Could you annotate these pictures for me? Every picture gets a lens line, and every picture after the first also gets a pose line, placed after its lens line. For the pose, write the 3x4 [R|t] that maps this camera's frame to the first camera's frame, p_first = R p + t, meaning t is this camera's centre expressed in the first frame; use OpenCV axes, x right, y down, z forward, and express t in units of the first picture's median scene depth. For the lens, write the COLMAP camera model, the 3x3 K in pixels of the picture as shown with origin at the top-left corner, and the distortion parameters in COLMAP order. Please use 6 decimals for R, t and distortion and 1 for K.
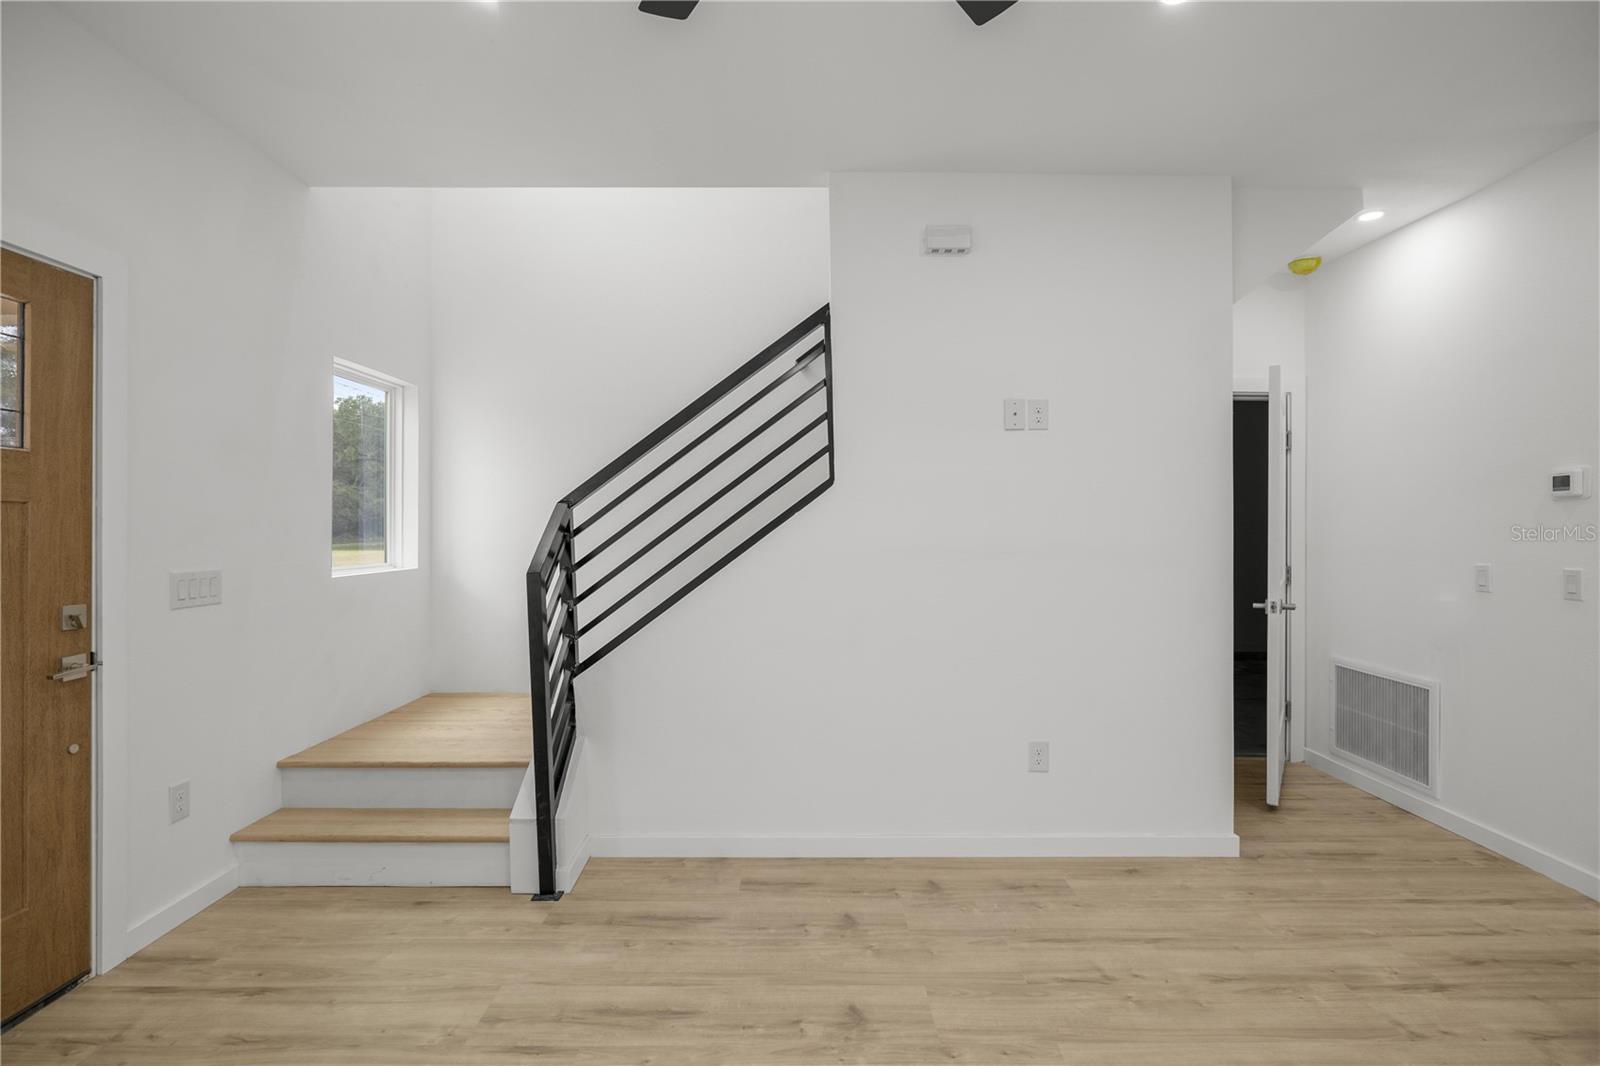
lens RADIAL K [[743.3, 0, 800.0], [0, 743.3, 533.0], [0, 0, 1]] dist [-0.008086, 0.000881]
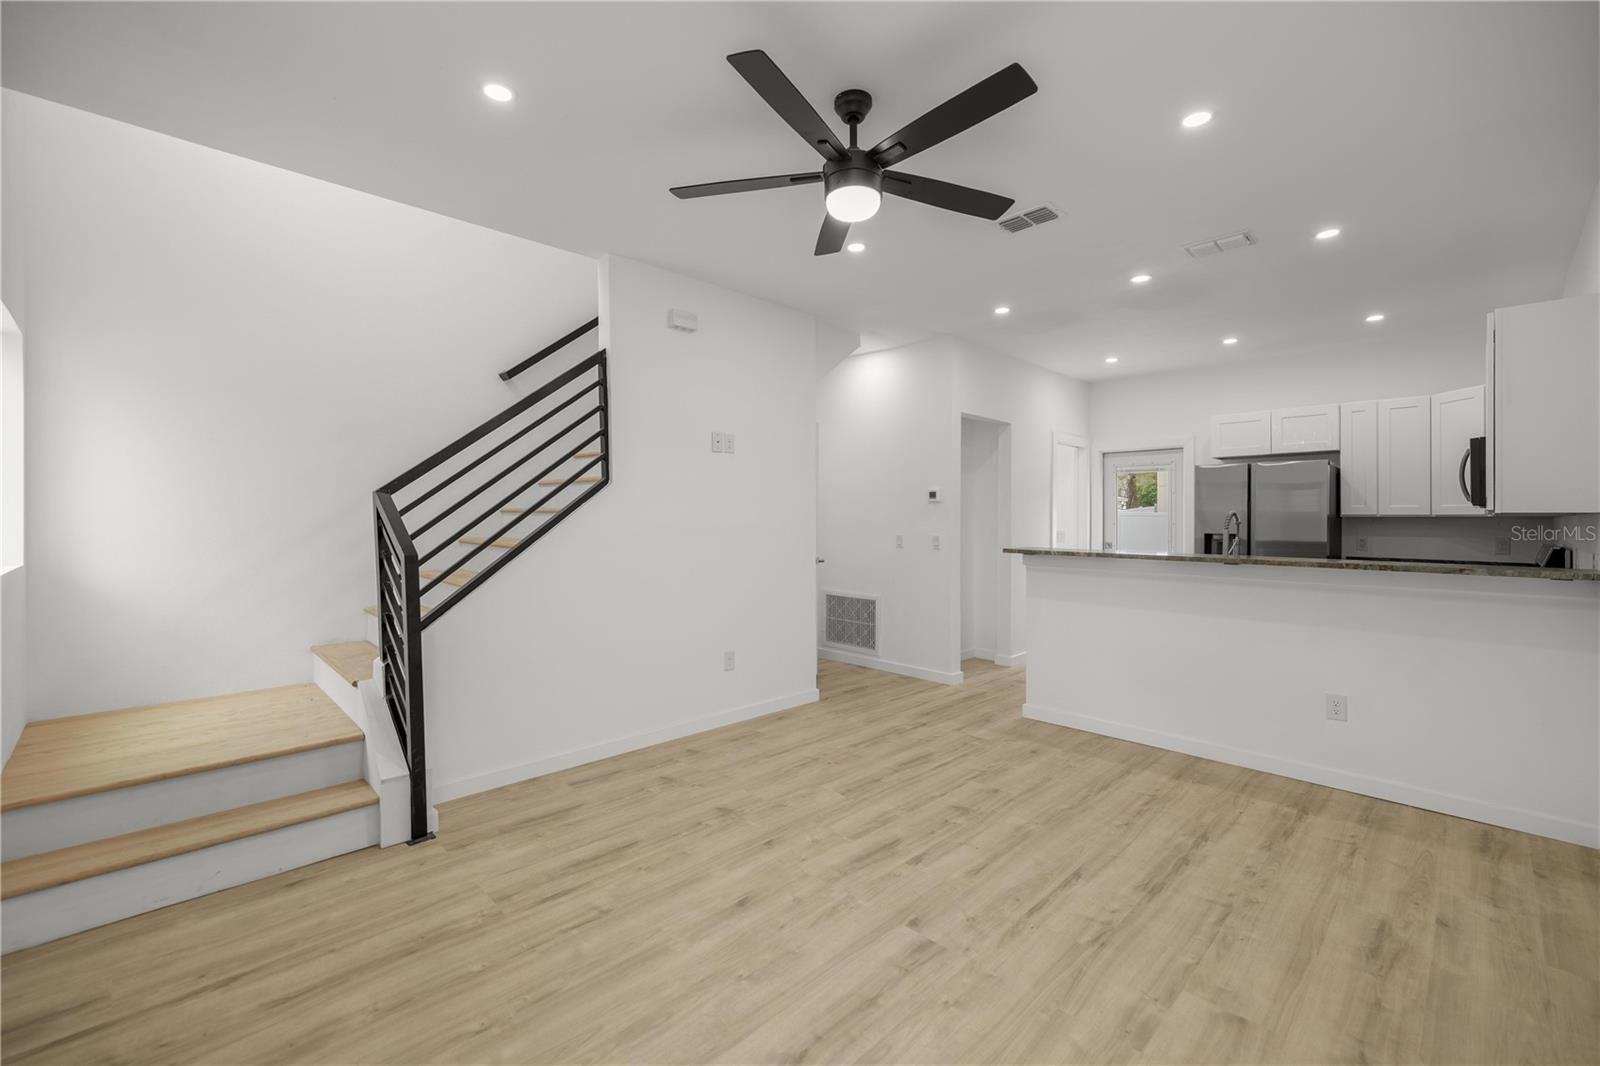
lens RADIAL K [[676.8, 0, 800.0], [0, 676.8, 533.0], [0, 0, 1]] dist [0.010768, -0.005558]
pose [[0.715195, -0.016569, 0.698729, -0.672997], [0.003997, 0.999800, 0.019617, 0.002399], [-0.698914, -0.011238, 0.715118, -0.153615]]
